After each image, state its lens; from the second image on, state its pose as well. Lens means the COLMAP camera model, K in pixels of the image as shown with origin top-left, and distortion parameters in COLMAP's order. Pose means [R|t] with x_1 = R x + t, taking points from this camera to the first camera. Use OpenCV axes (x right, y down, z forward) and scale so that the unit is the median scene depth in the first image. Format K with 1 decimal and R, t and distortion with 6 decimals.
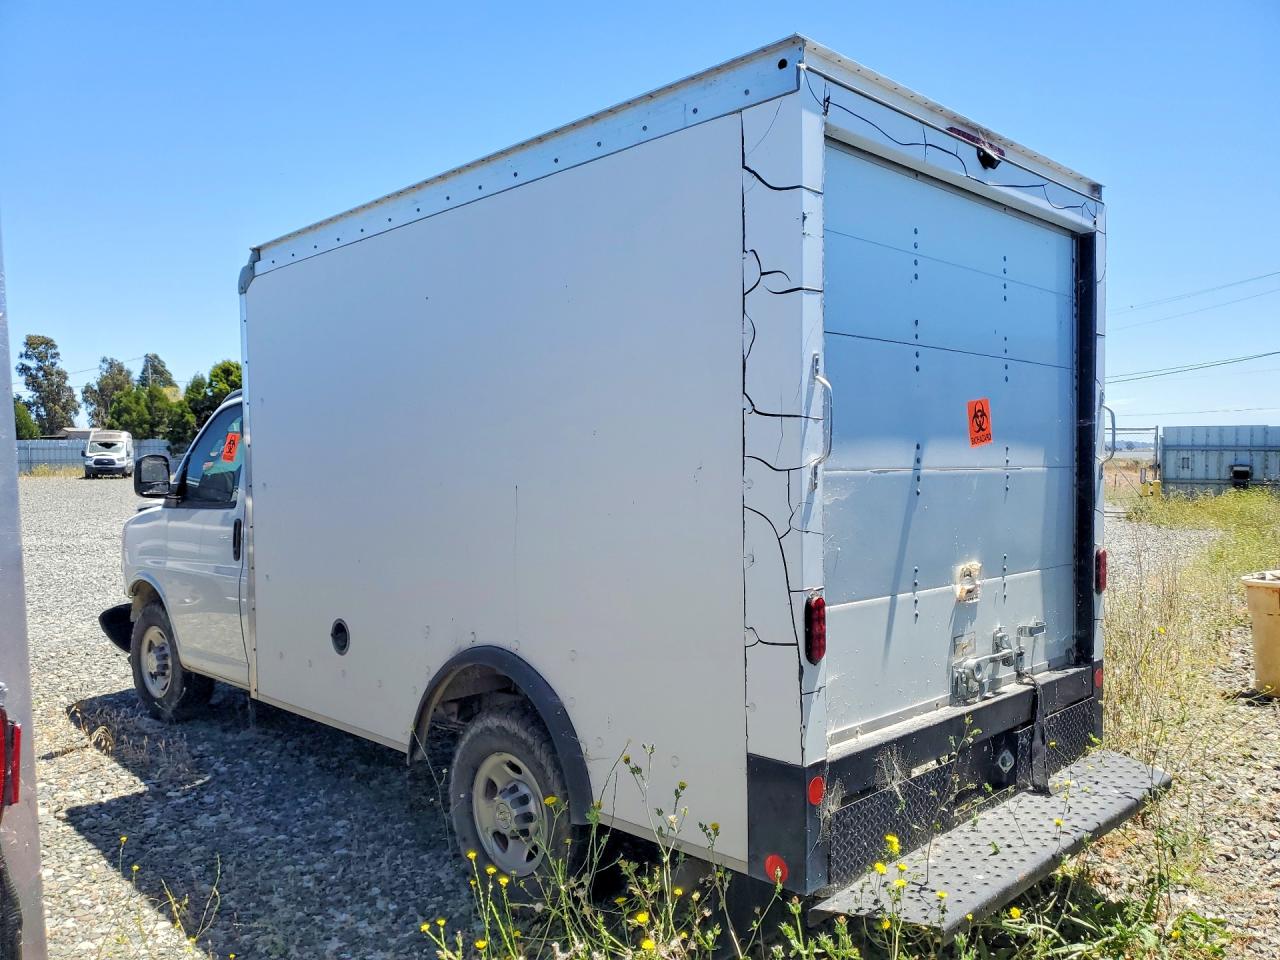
lens RADIAL K [[889.7, 0, 657.9], [0, 889.7, 477.3], [0, 0, 1]] dist [0.009724, 0.009014]
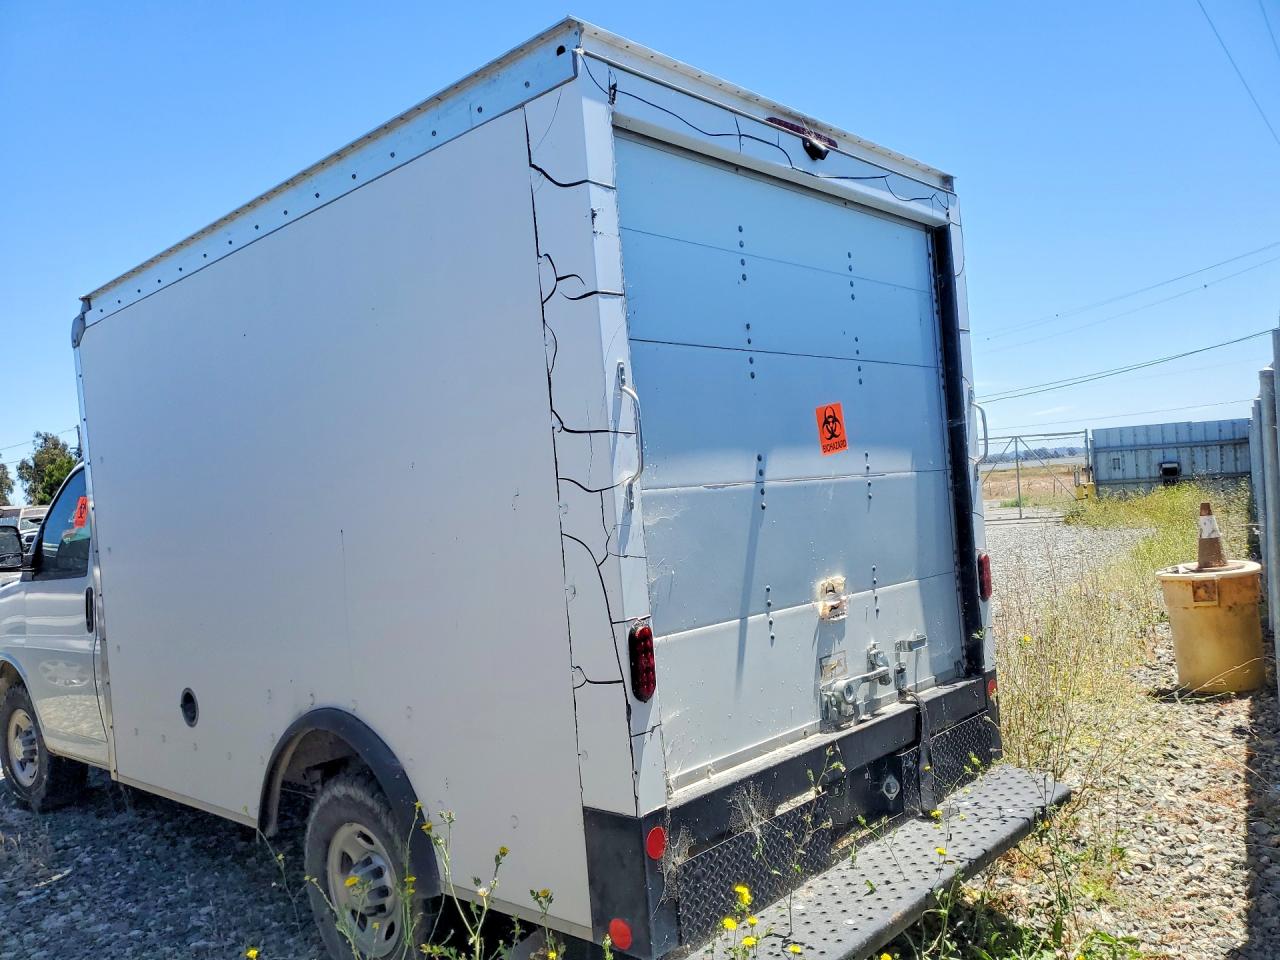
lens RADIAL K [[884.6, 0, 634.7], [0, 884.6, 489.8], [0, 0, 1]] dist [0.042967, -0.031544]
pose [[0.997019, -0.069014, 0.034497, 0.111433], [0.069904, 0.997233, -0.025303, 0.012043], [-0.032655, 0.027639, 0.999084, 0.066791]]
